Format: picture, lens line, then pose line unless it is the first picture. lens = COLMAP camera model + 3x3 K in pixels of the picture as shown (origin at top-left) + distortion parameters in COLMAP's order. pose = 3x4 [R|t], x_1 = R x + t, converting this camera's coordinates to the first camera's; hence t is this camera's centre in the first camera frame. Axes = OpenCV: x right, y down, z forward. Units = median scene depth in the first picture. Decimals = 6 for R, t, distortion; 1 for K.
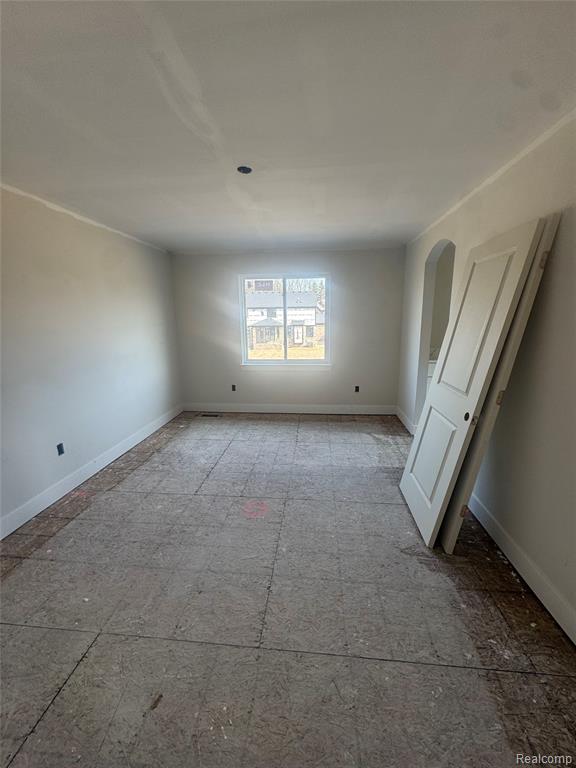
lens RADIAL K [[305.3, 0, 287.4], [0, 305.3, 383.3], [0, 0, 1]] dist [-0.003465, -0.000513]
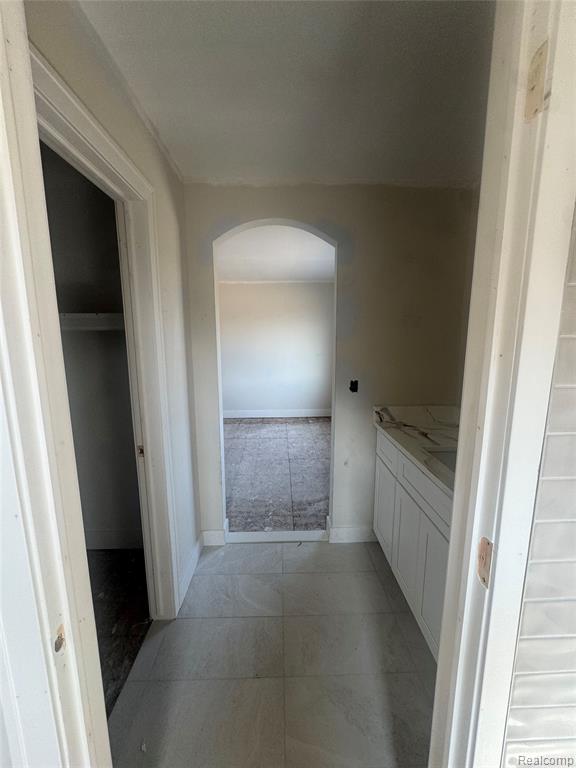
lens RADIAL K [[305.3, 0, 287.4], [0, 305.3, 383.3], [0, 0, 1]] dist [-0.003465, -0.000513]
pose [[0.124640, 0.165277, -0.978340, 0.976161], [-0.210176, 0.968051, 0.136763, -0.188021], [0.969686, 0.188578, 0.155395, 0.797793]]
